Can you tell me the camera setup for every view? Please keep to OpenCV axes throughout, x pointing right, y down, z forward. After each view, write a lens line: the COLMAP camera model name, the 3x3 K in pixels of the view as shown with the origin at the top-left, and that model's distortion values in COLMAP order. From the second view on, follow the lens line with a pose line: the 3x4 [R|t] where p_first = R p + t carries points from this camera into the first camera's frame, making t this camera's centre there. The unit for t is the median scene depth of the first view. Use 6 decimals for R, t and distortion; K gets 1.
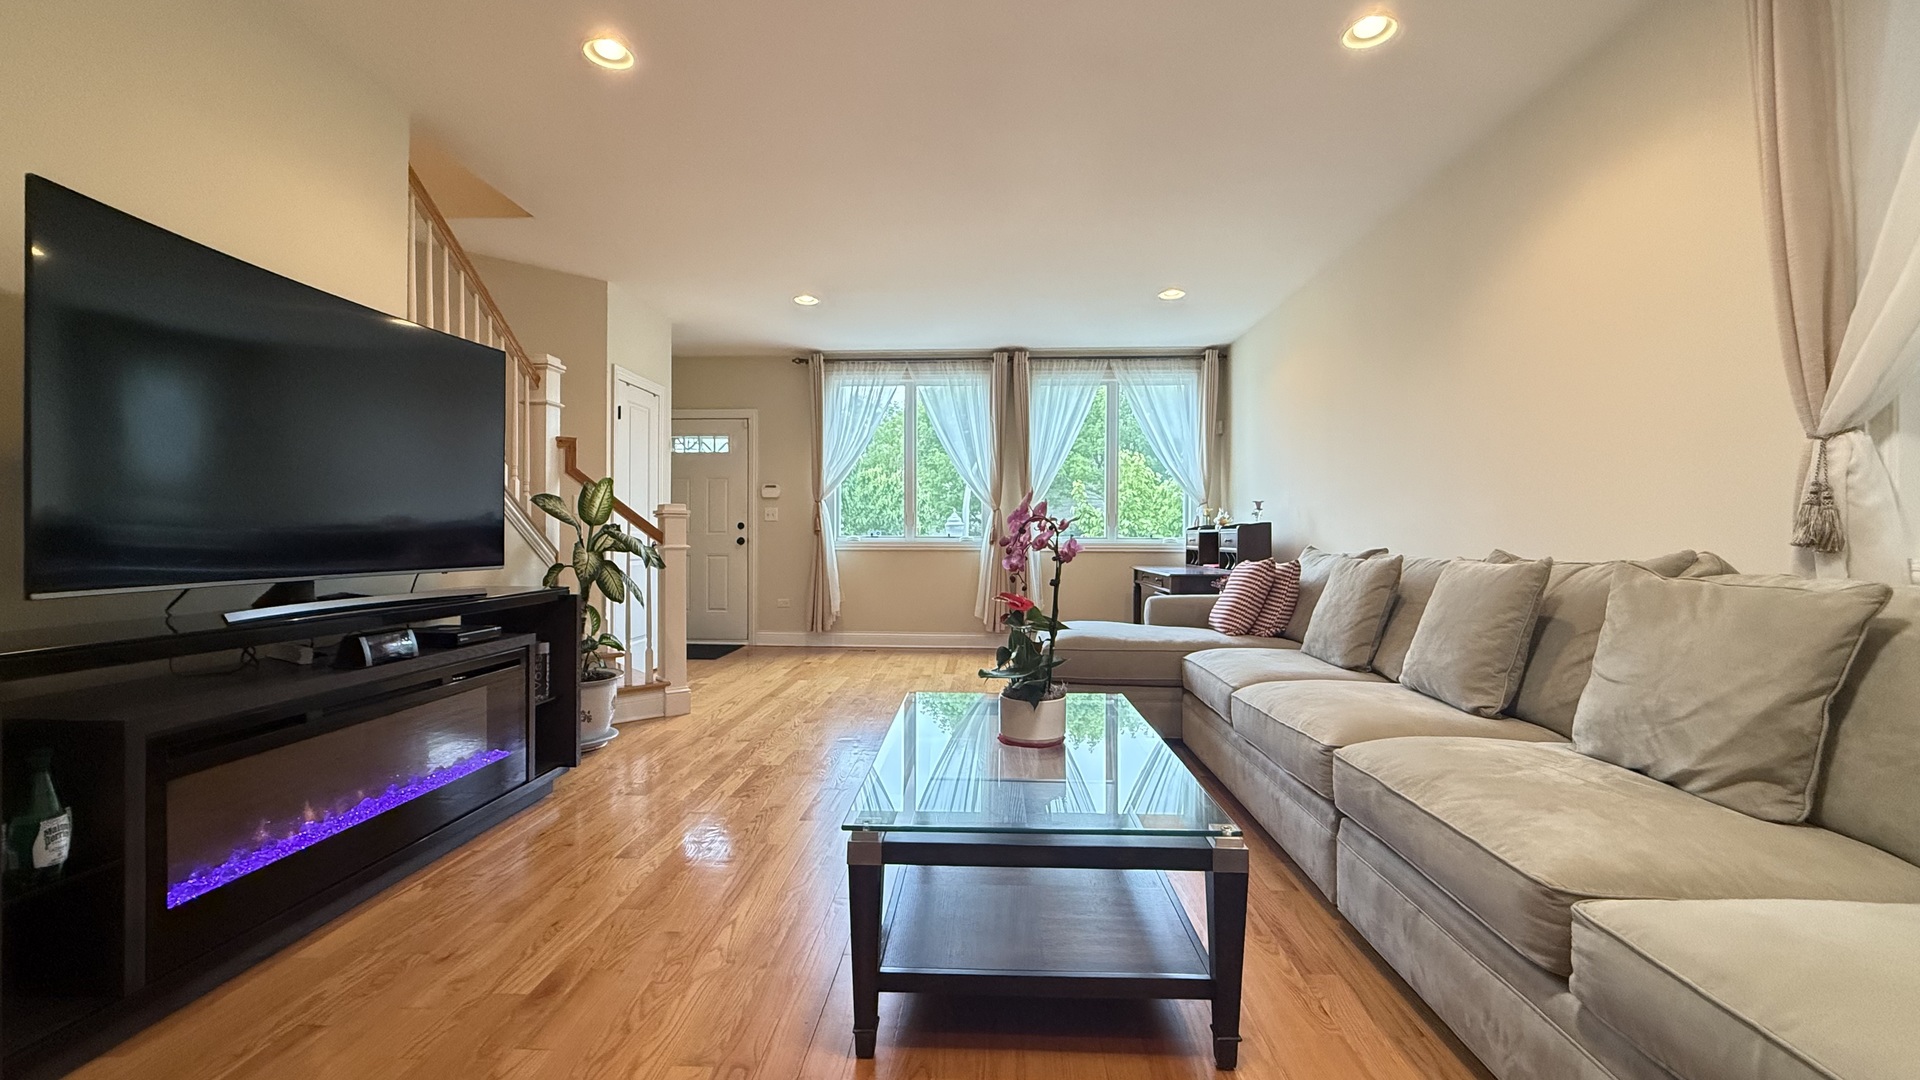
lens RADIAL K [[770.4, 0, 962.5], [0, 770.4, 538.5], [0, 0, 1]] dist [0.002001, -0.000459]
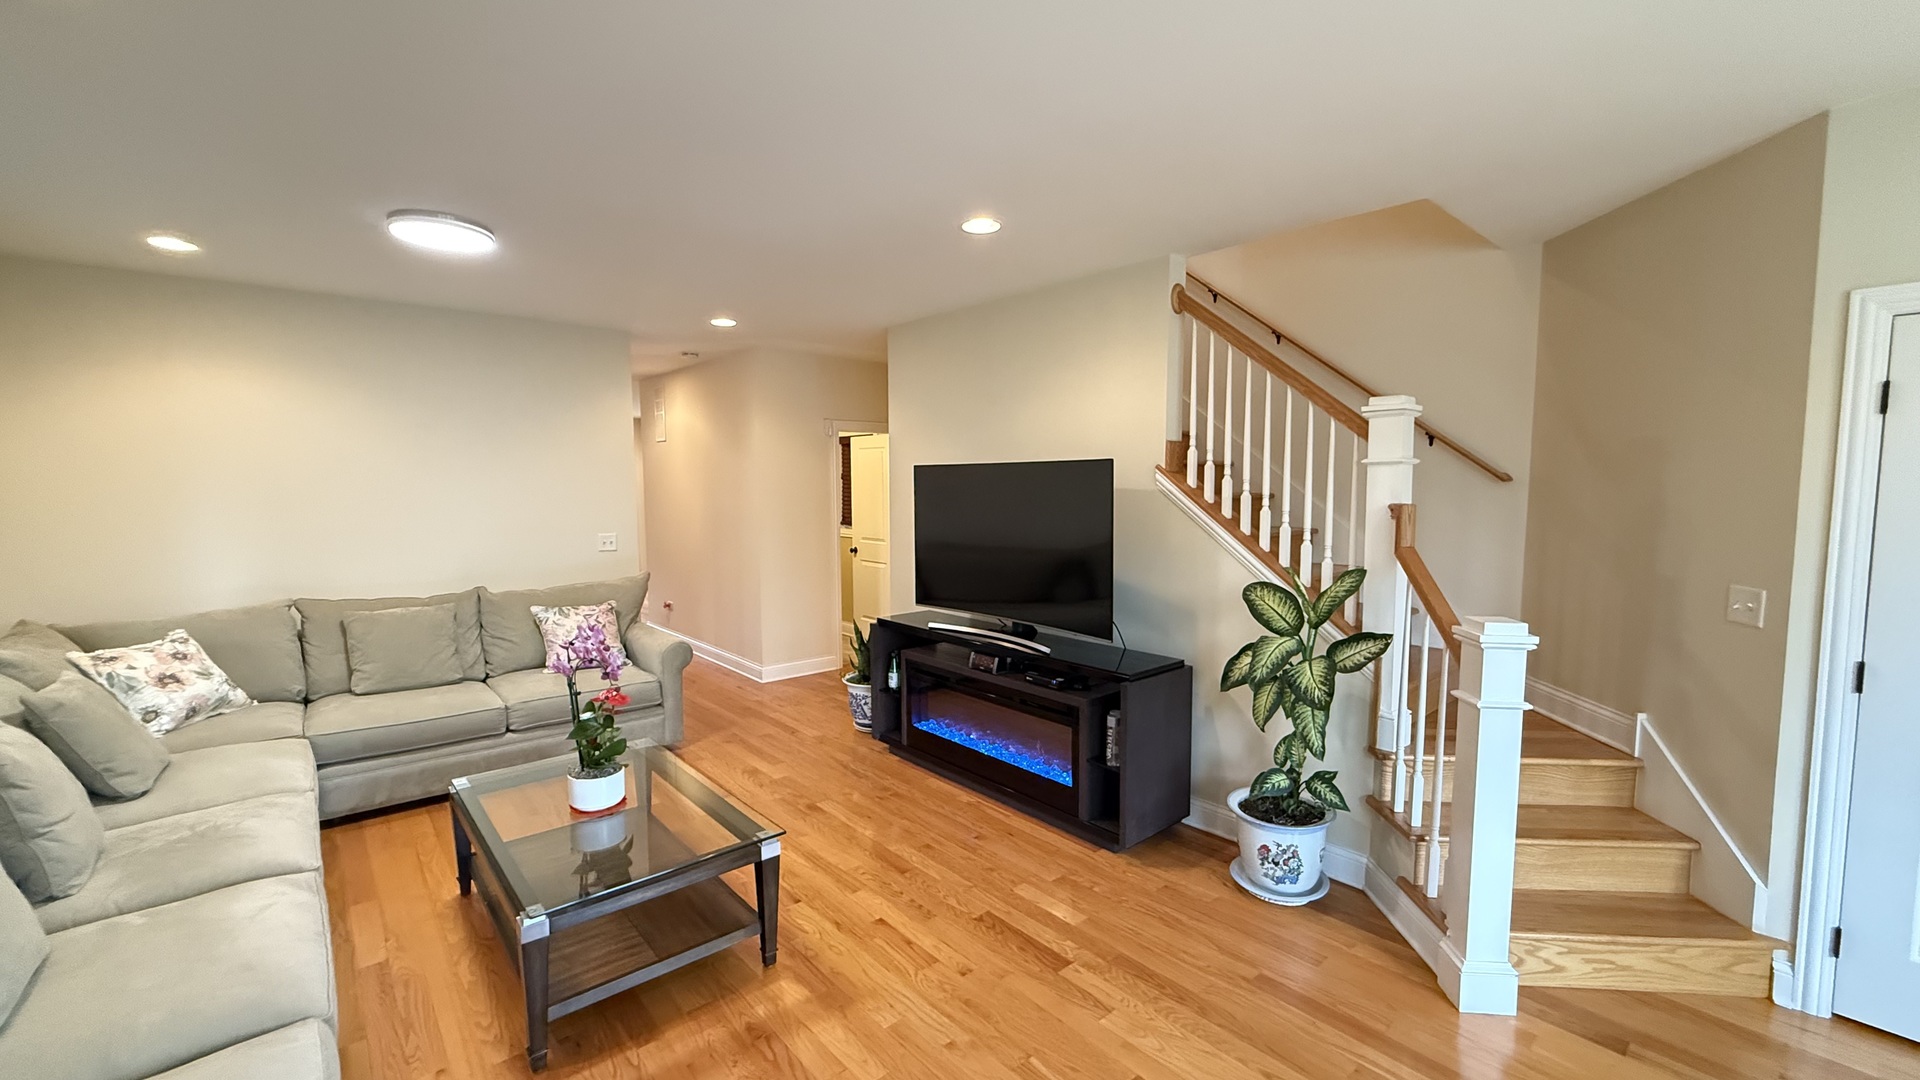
lens RADIAL K [[770.4, 0, 962.5], [0, 770.4, 538.5], [0, 0, 1]] dist [0.002001, -0.000459]
pose [[-0.729814, 0.049167, -0.681875, 0.278892], [-0.002133, 0.997242, 0.074189, -0.157659], [0.683642, 0.055599, -0.727697, 1.290132]]
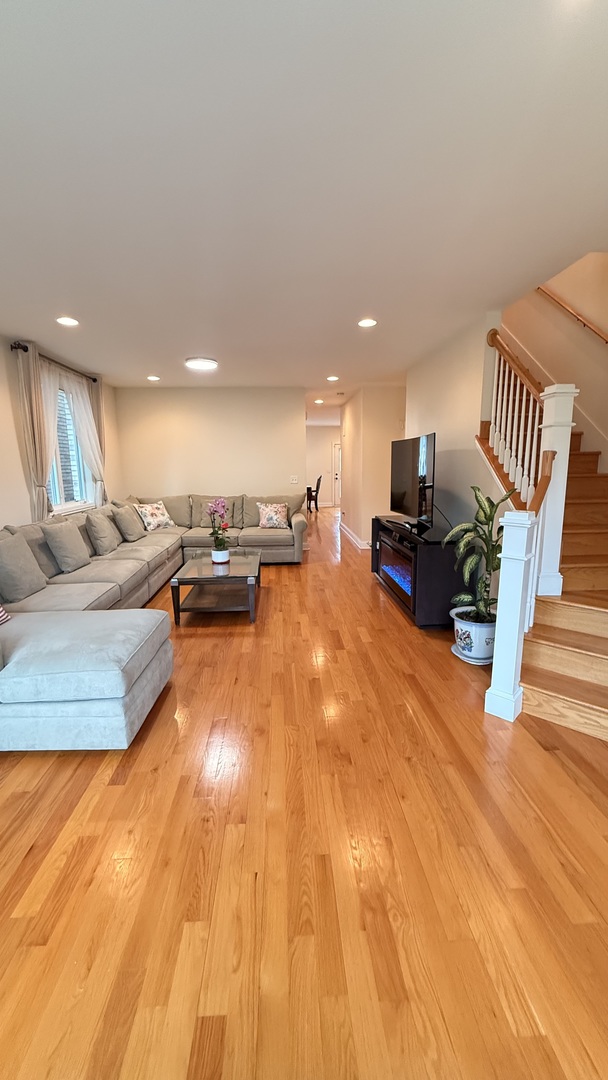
lens RADIAL K [[433.4, 0, 304.0], [0, 433.4, 540.0], [0, 0, 1]] dist [0.002001, -0.000459]
pose [[-0.995759, 0.023818, -0.088867, -0.074148], [0.007714, 0.984122, 0.177328, -0.121660], [0.091680, 0.175891, -0.980131, 1.719543]]
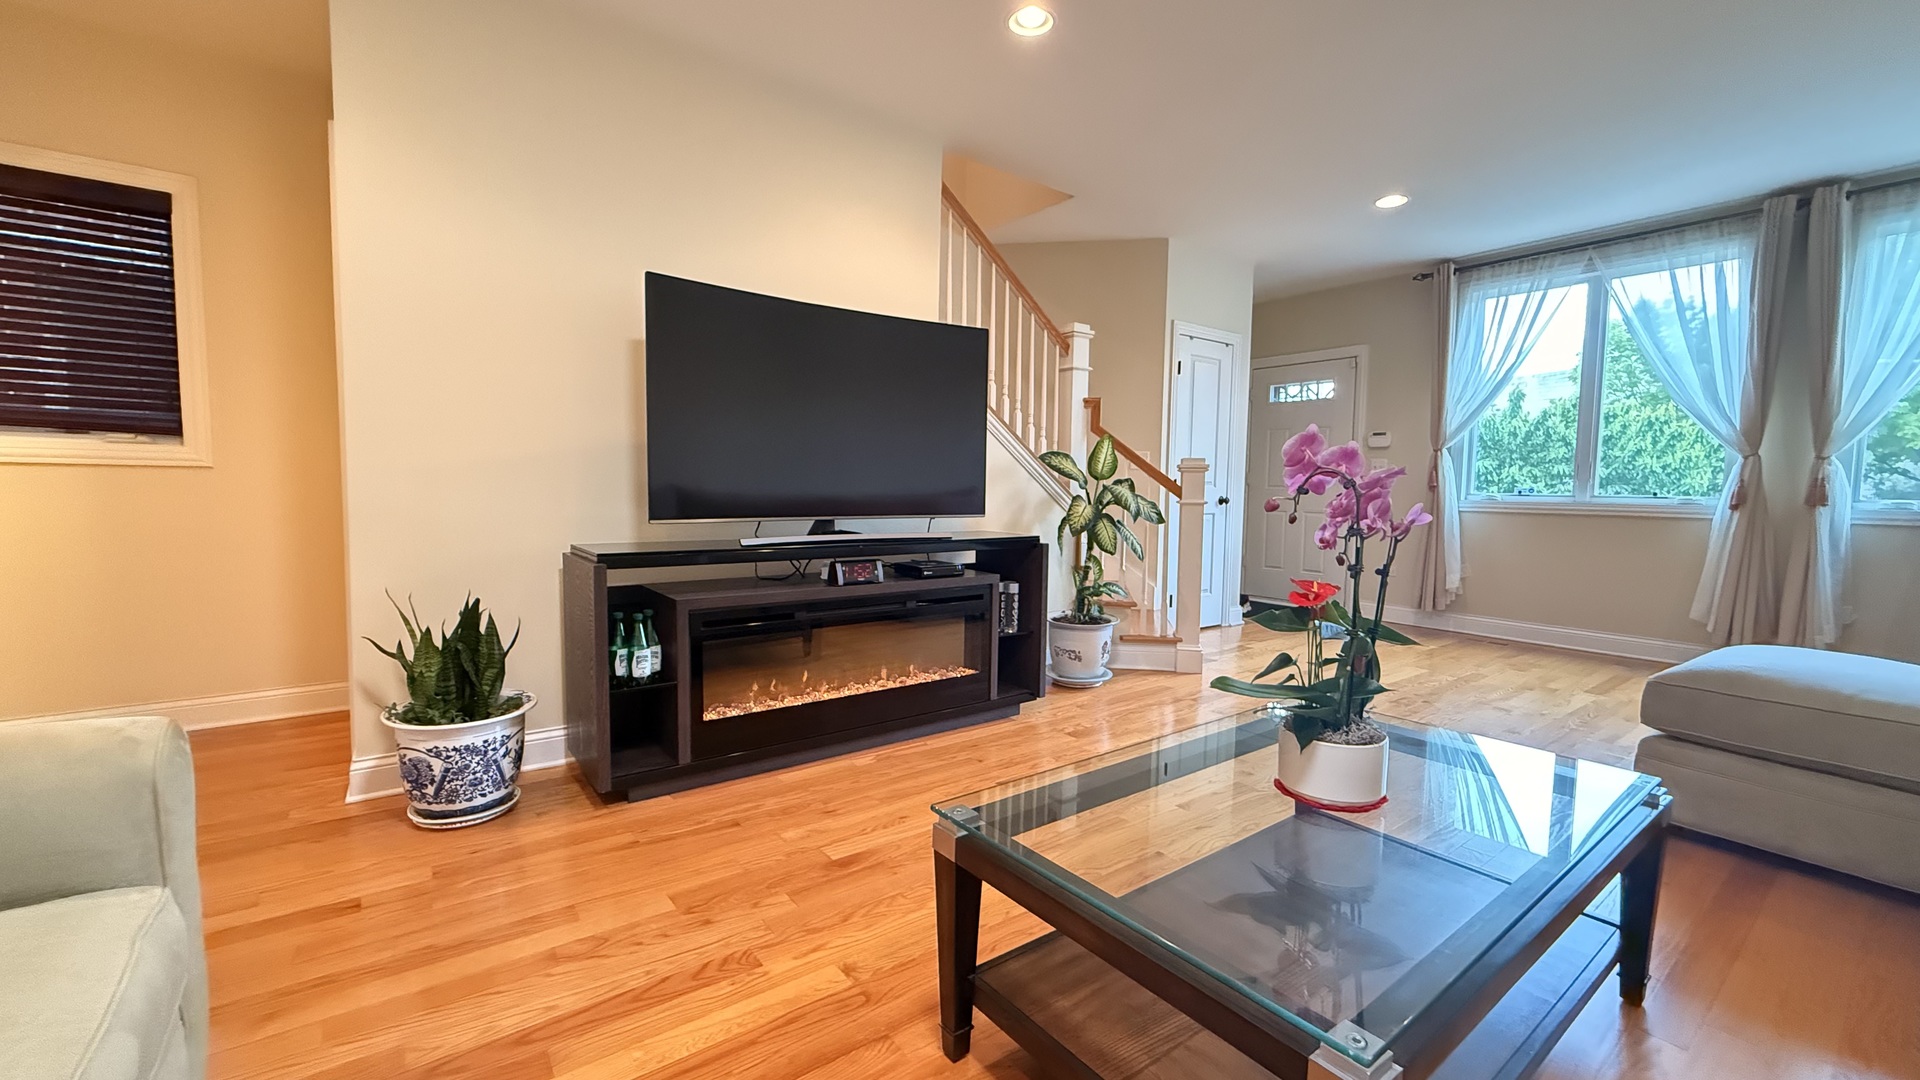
lens RADIAL K [[770.4, 0, 962.5], [0, 770.4, 538.5], [0, 0, 1]] dist [0.002001, -0.000459]
pose [[0.635097, 0.060159, -0.770086, 0.220201], [-0.013655, 0.997681, 0.066677, -0.004684], [0.772312, -0.031831, 0.634446, 0.175276]]
